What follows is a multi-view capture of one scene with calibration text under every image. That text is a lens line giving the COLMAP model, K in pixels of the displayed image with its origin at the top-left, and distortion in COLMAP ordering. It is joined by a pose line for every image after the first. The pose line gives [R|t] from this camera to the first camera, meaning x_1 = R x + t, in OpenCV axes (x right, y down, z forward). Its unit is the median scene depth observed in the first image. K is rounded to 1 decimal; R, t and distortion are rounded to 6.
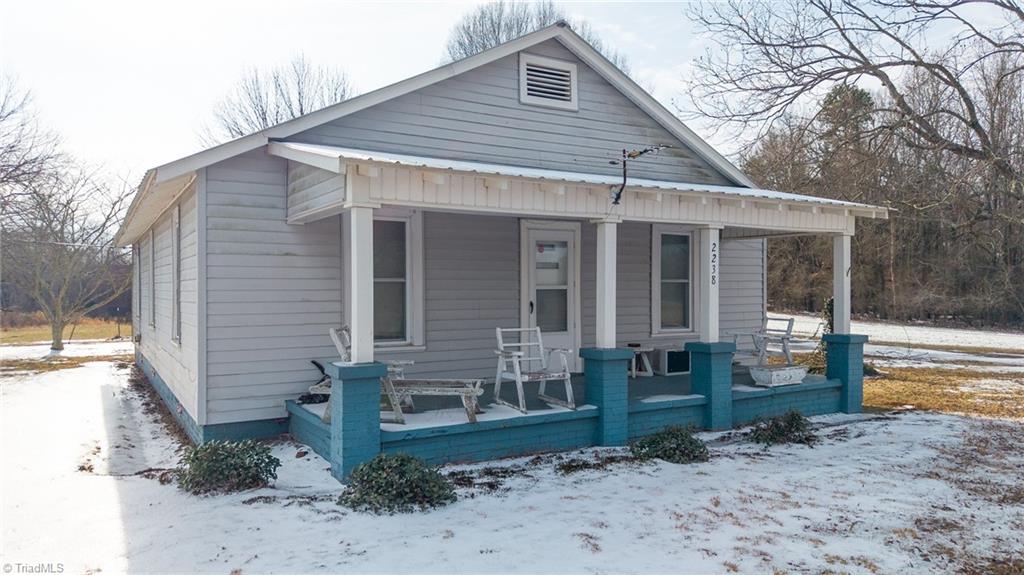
lens RADIAL K [[686.9, 0, 512.0], [0, 686.9, 287.5], [0, 0, 1]] dist [0.026230, -0.035044]
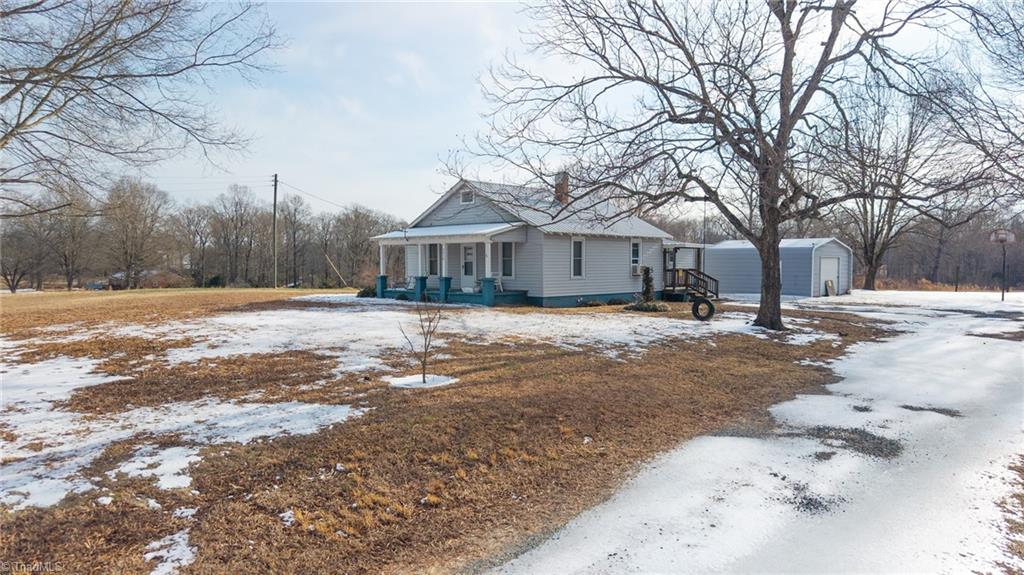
lens RADIAL K [[686.9, 0, 512.0], [0, 686.9, 287.5], [0, 0, 1]] dist [0.026230, -0.035044]
pose [[0.272860, 0.038182, -0.961296, 4.063028], [0.001150, 0.999198, 0.040014, -0.007109], [0.962053, -0.012024, 0.272597, 0.420867]]
